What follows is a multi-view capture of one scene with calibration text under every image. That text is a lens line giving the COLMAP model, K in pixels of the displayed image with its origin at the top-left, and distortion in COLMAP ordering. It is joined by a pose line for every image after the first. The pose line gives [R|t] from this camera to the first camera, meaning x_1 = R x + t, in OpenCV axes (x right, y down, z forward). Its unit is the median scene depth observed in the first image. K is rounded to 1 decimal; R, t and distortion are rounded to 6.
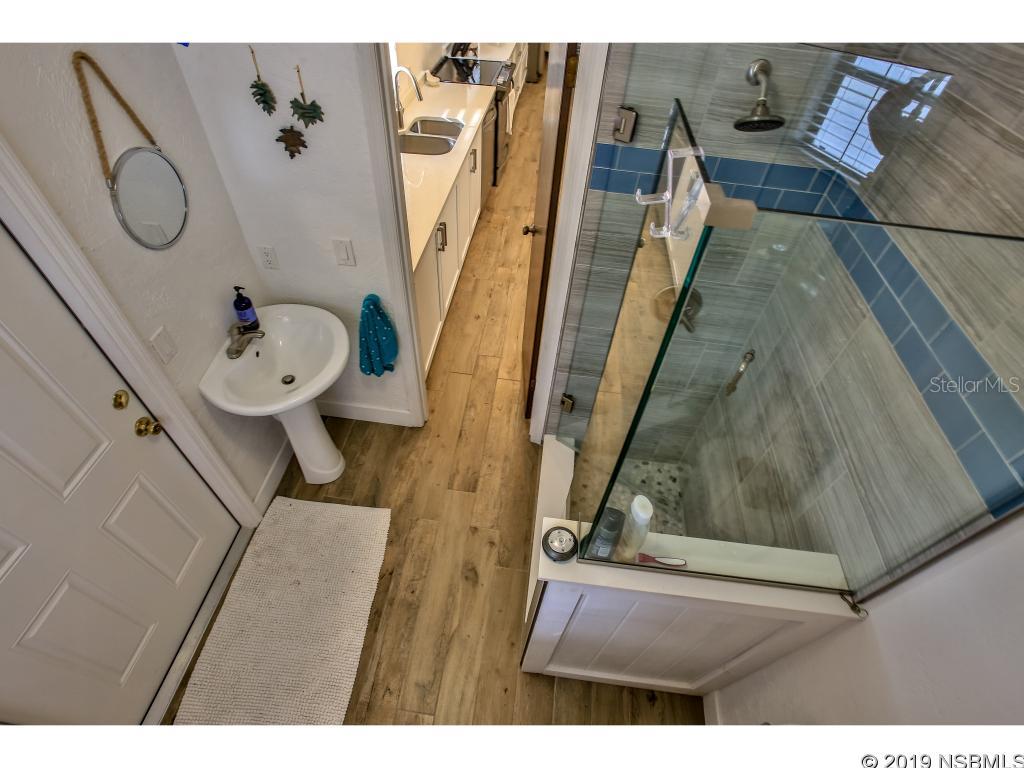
lens RADIAL K [[497.6, 0, 500.6], [0, 497.6, 384.6], [0, 0, 1]] dist [-0.074718, 0.037590]
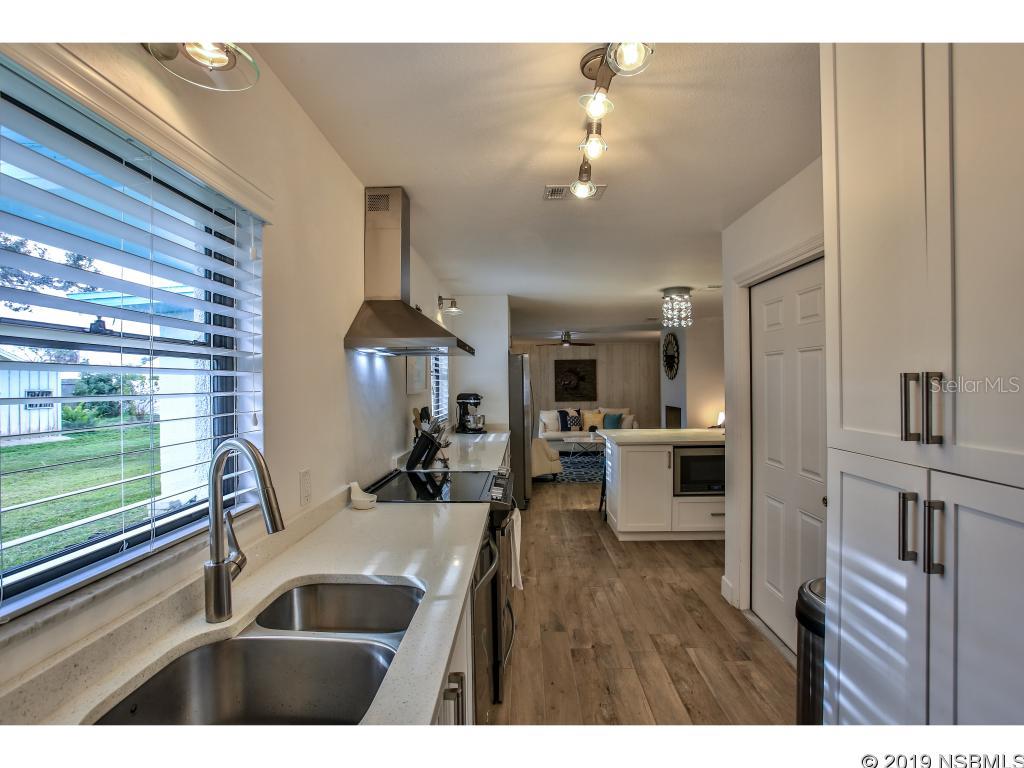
lens RADIAL K [[497.6, 0, 500.6], [0, 497.6, 384.6], [0, 0, 1]] dist [-0.074718, 0.037590]
pose [[0.995129, -0.048282, 0.085953, -0.036464], [0.095941, 0.674886, -0.731659, -0.320389], [-0.022682, 0.736341, 0.676231, 0.563651]]
